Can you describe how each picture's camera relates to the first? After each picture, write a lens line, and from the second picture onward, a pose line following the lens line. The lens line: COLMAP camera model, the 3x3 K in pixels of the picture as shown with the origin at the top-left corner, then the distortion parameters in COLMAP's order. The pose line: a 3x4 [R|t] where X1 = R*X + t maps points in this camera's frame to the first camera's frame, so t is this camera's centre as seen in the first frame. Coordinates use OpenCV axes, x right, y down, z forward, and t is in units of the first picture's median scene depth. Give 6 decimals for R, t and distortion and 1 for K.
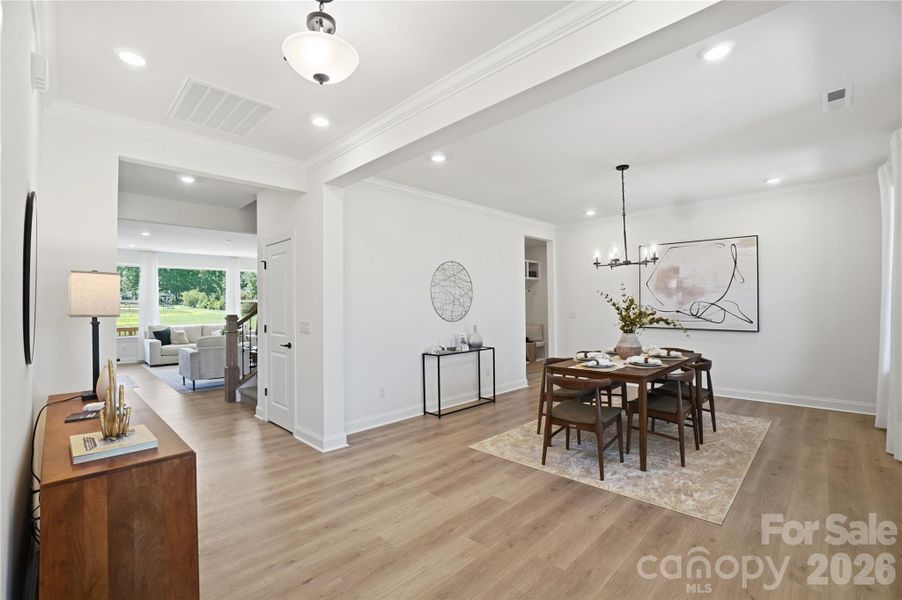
lens RADIAL K [[399.4, 0, 447.7], [0, 399.4, 302.8], [0, 0, 1]] dist [-0.041472, 0.000206]
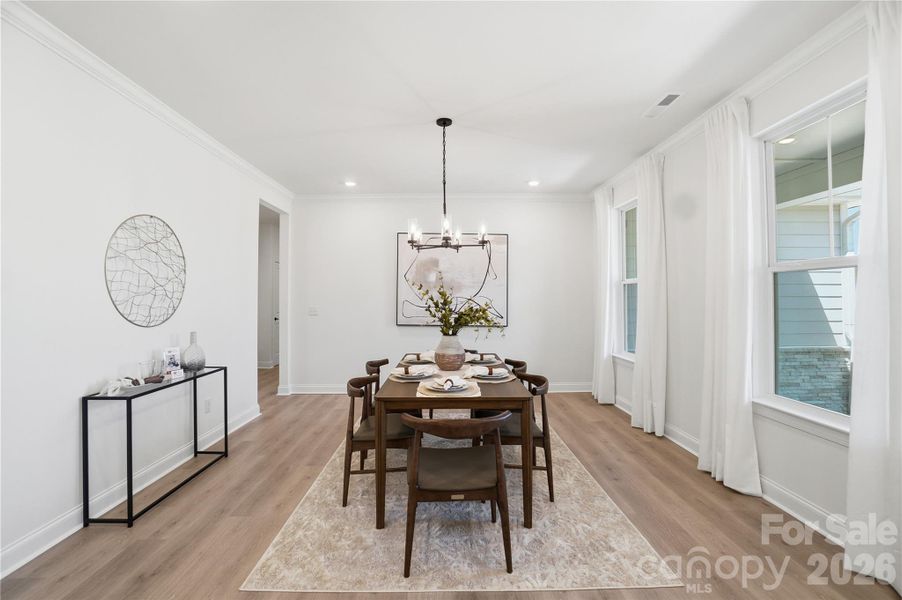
lens RADIAL K [[401.7, 0, 448.5], [0, 401.7, 291.3], [0, 0, 1]] dist [-0.064162, 0.022548]
pose [[0.705875, 0.024288, 0.707920, -0.080921], [-0.012282, 0.999681, -0.022051, 0.005837], [-0.708230, 0.006871, 0.705949, 0.361442]]
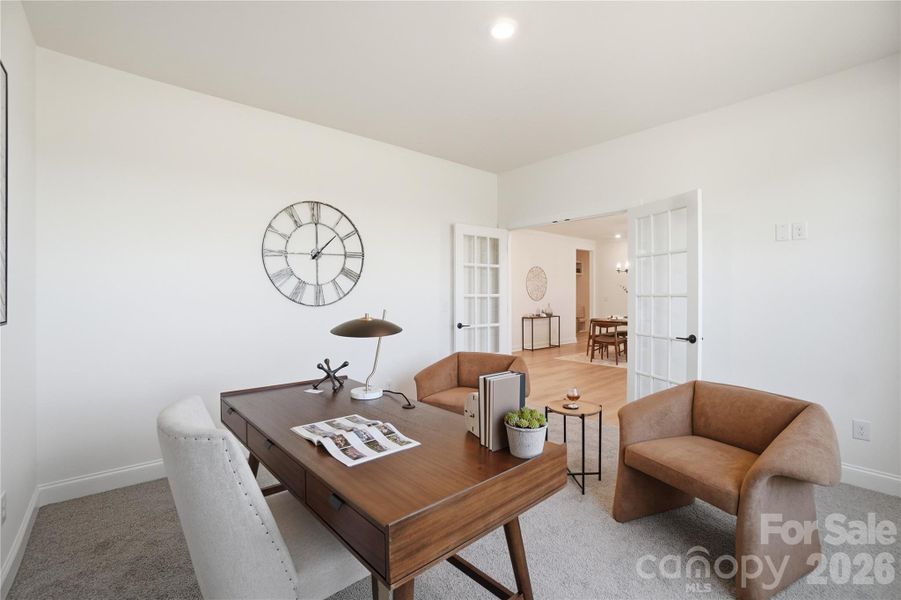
lens RADIAL K [[402.1, 0, 449.6], [0, 402.1, 296.2], [0, 0, 1]] dist [-0.045414, 0.013047]
pose [[0.997362, 0.008958, -0.072036, -0.260657], [-0.007918, 0.999860, 0.014707, 0.004329], [0.072158, -0.014098, 0.997294, -0.858181]]
